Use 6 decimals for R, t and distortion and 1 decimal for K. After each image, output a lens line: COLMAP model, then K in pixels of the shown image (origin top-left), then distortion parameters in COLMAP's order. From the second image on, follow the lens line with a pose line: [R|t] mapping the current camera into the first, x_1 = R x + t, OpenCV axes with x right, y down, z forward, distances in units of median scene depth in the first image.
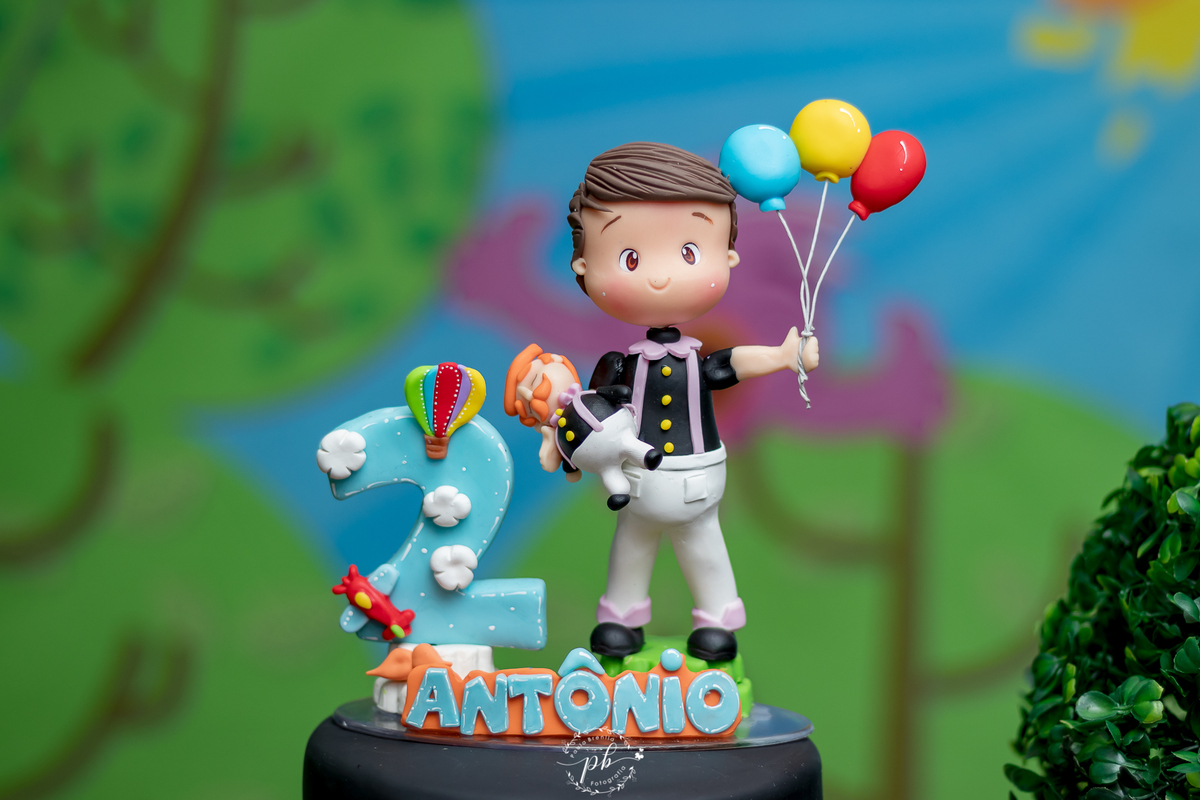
lens RADIAL K [[3192.6, 0, 600.7], [0, 3192.6, 400.8], [0, 0, 1]] dist [-0.084327, 0.000000]
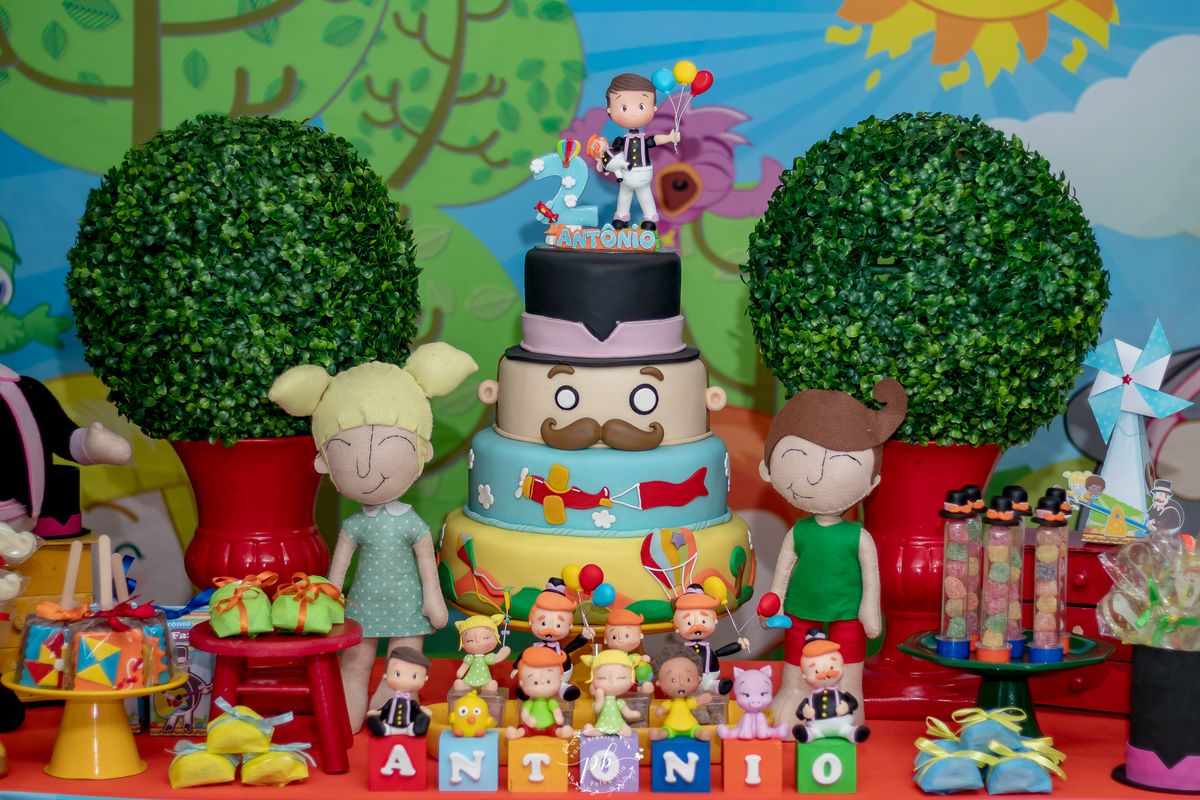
lens RADIAL K [[3192.6, 0, 598.1], [0, 3192.6, 394.7], [0, 0, 1]] dist [-0.084327, 0.000000]
pose [[0.999603, 0.006375, -0.027449, 0.075639], [-0.006144, 0.999945, 0.008508, 0.226308], [0.027501, -0.008336, 0.999587, -2.337252]]
